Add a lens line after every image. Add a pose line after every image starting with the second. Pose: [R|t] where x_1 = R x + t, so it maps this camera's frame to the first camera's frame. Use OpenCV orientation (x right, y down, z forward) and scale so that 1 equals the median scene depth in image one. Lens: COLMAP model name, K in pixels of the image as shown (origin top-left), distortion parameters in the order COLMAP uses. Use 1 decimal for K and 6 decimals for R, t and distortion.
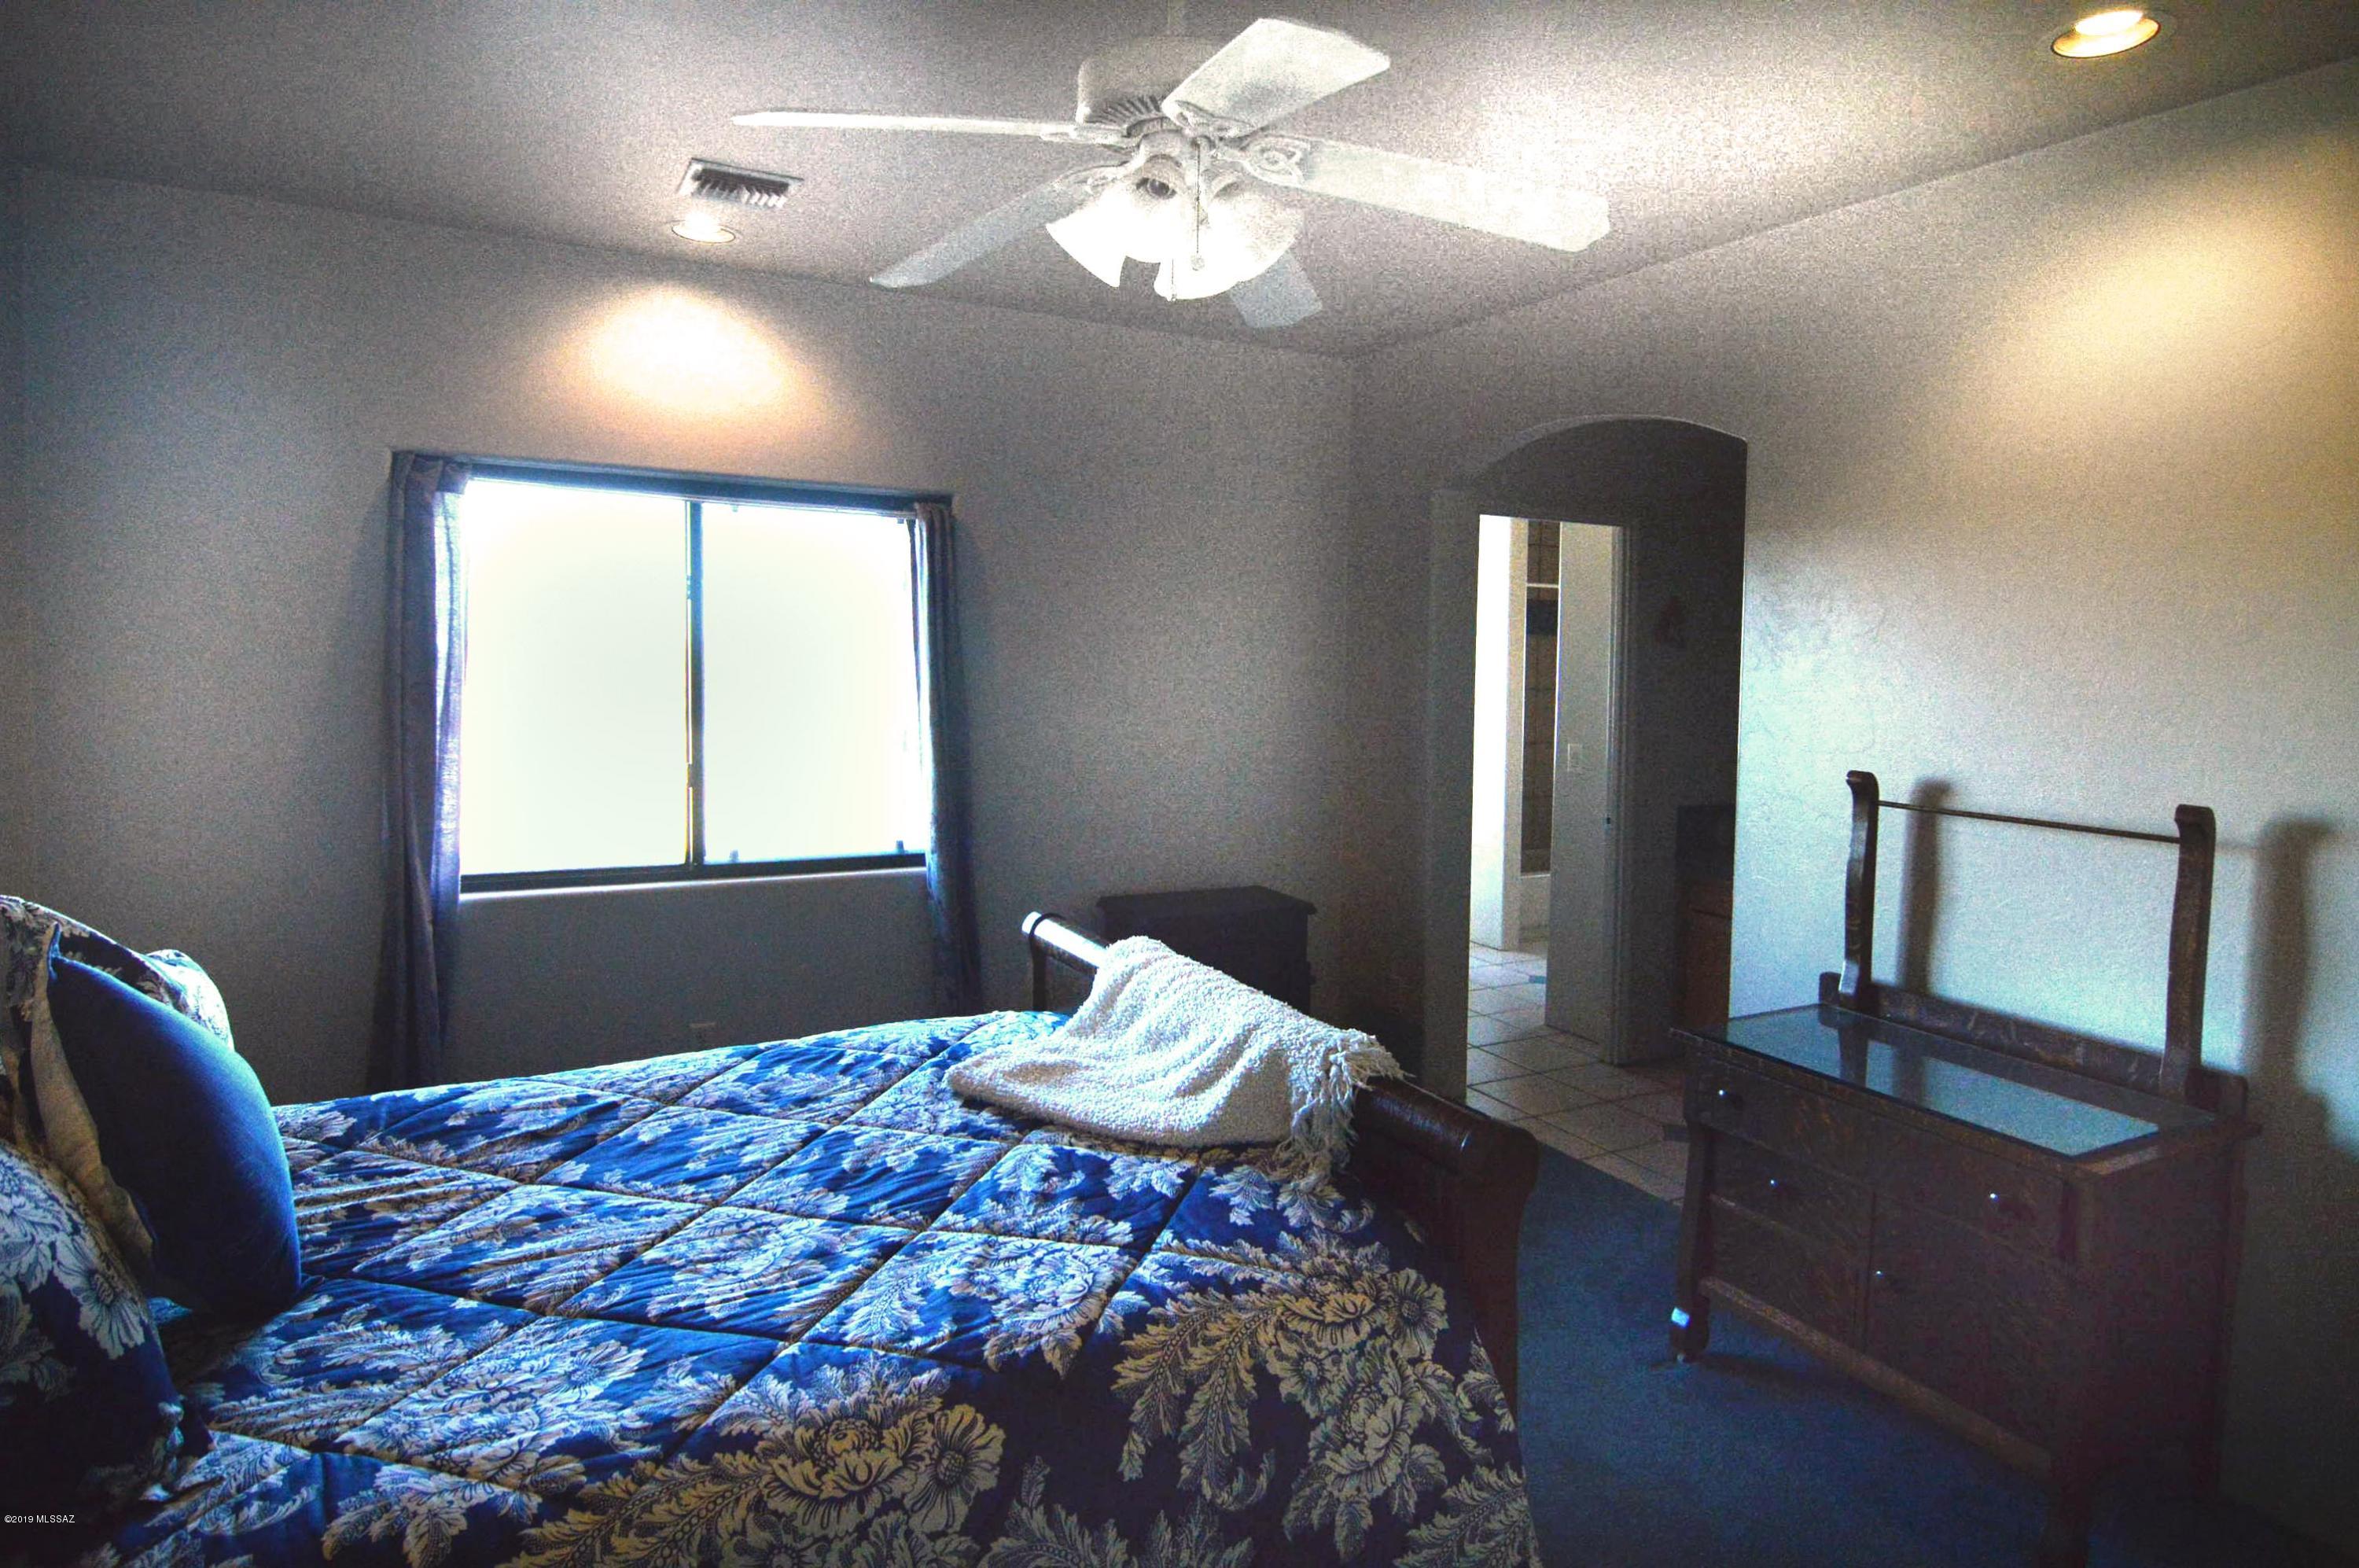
lens RADIAL K [[1411.7, 0, 1179.2], [0, 1411.7, 821.4], [0, 0, 1]] dist [-0.004597, -0.002173]
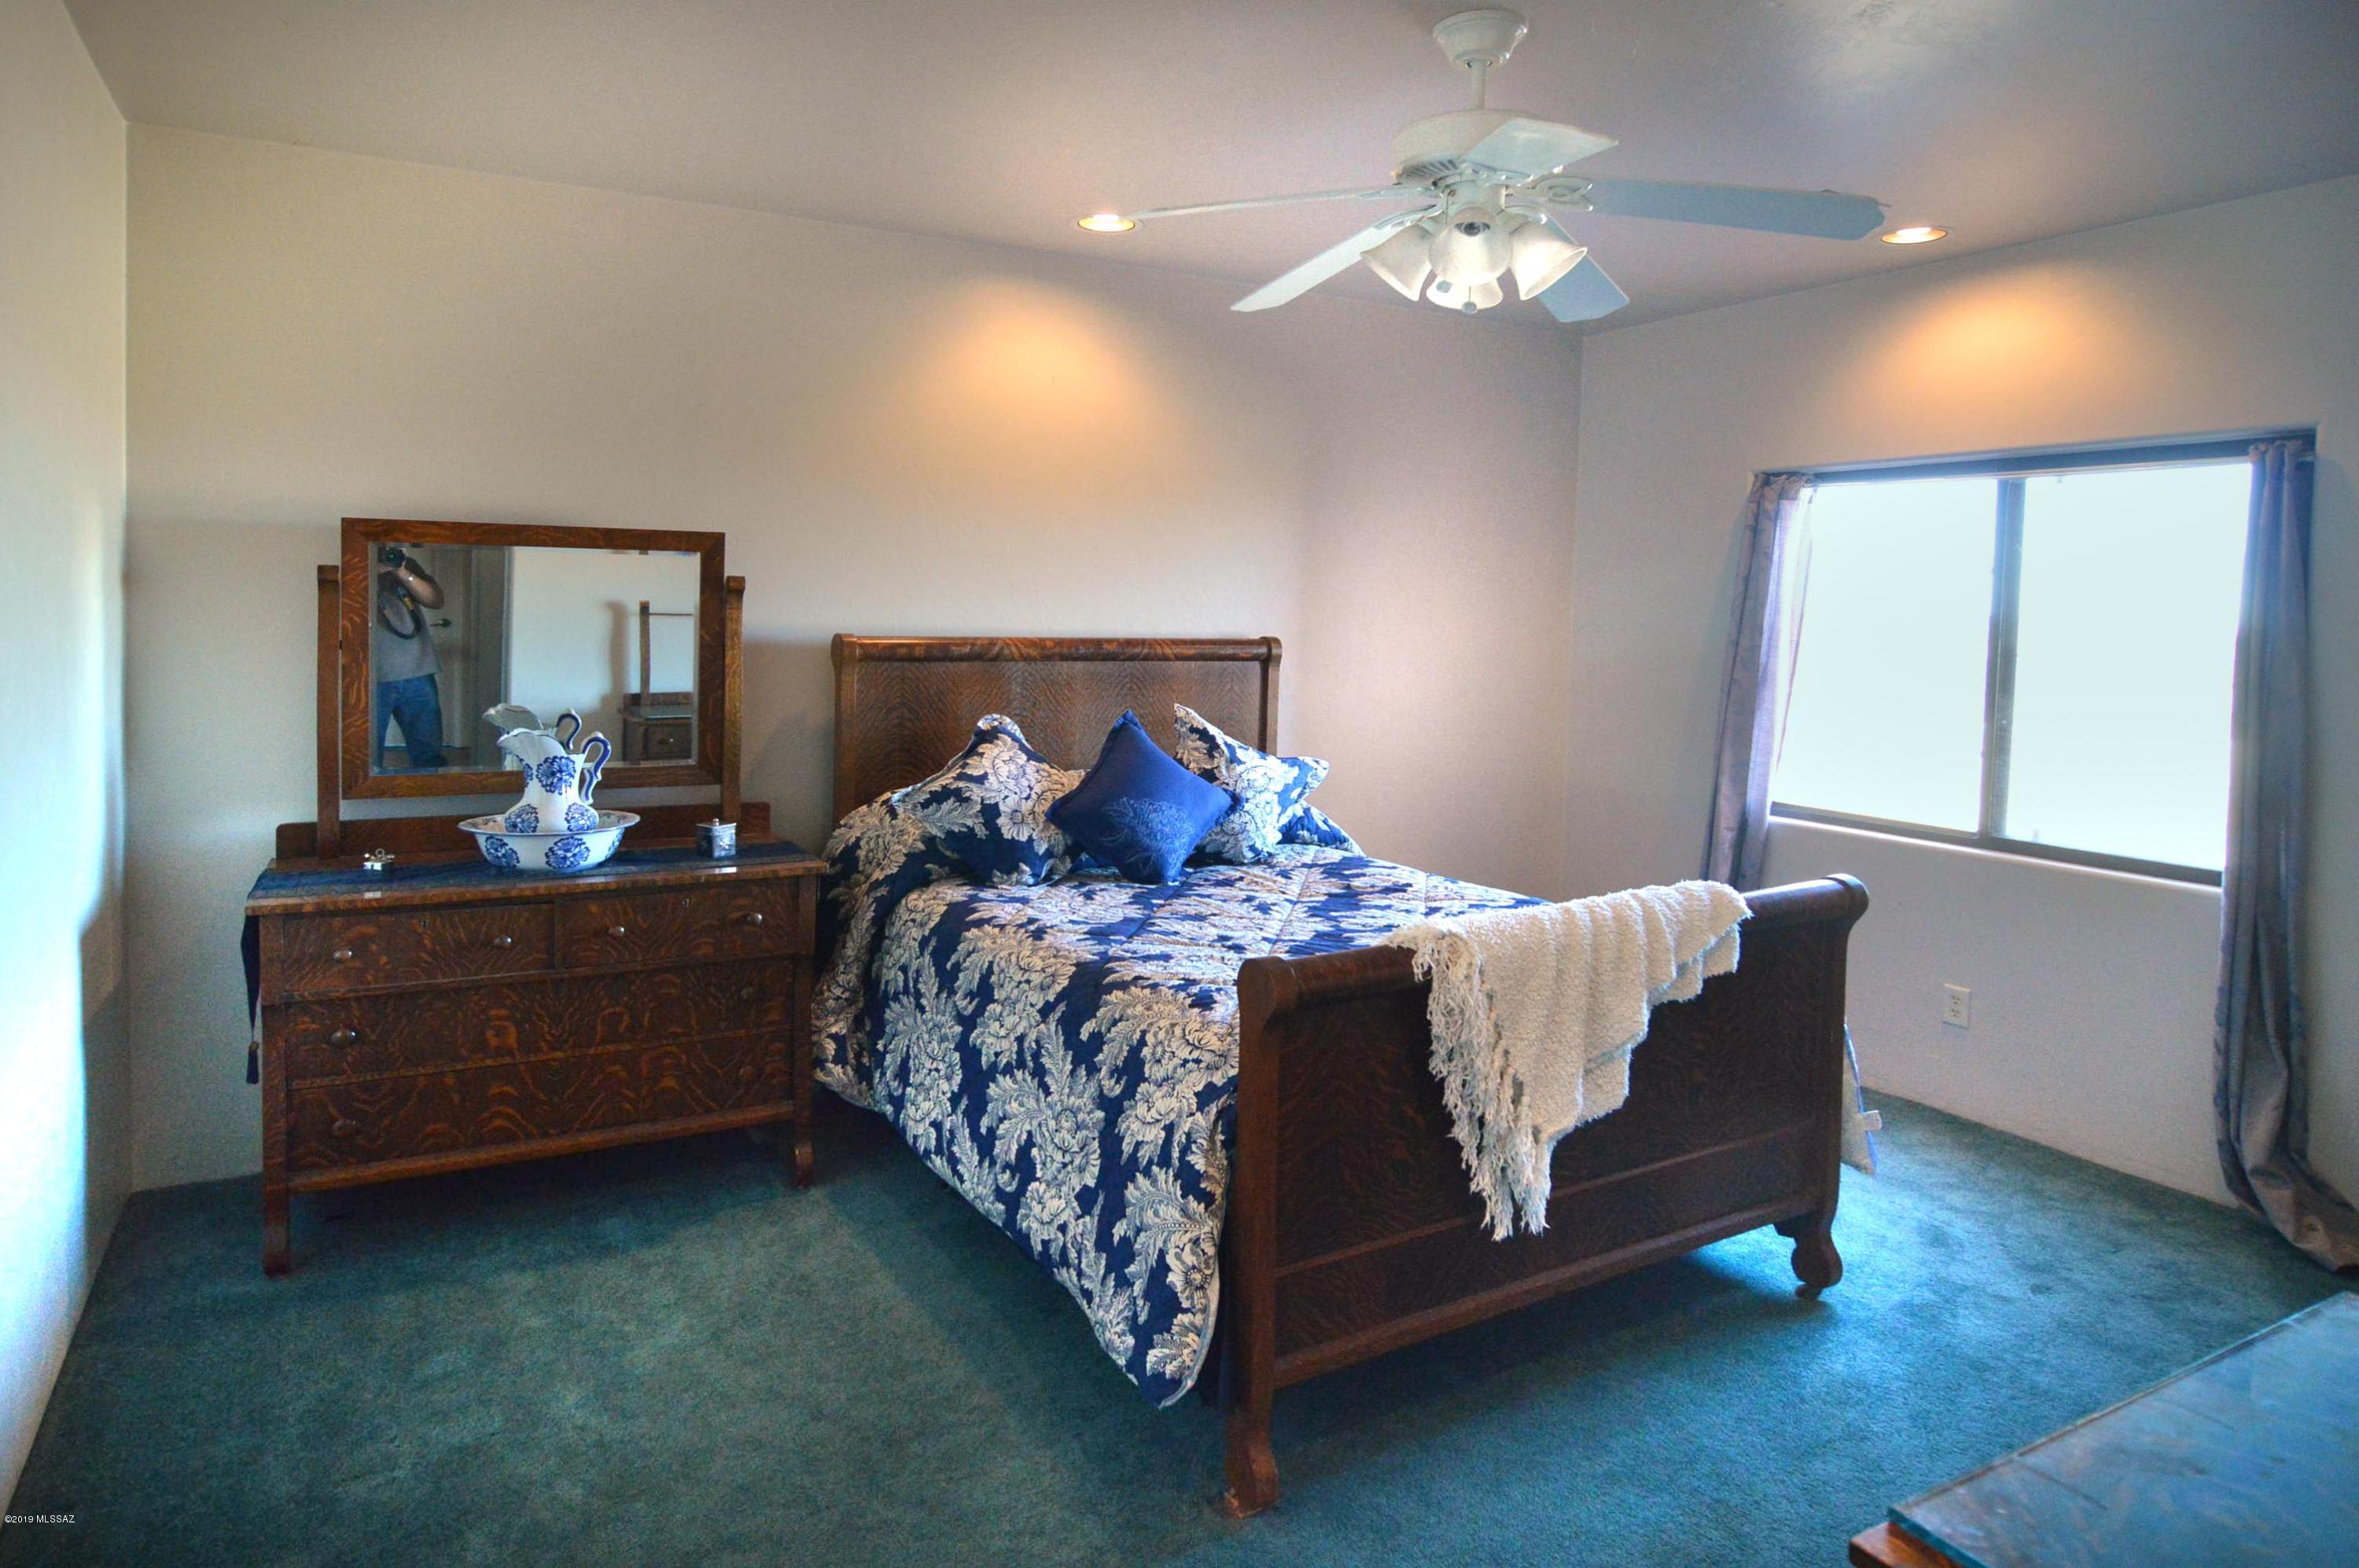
lens RADIAL K [[1411.7, 0, 1179.2], [0, 1411.7, 821.4], [0, 0, 1]] dist [-0.004597, -0.002173]
pose [[-0.026710, 0.120077, -0.992405, 0.732439], [-0.141349, 0.982331, 0.122663, -0.023322], [0.989599, 0.143552, -0.009265, 0.460024]]
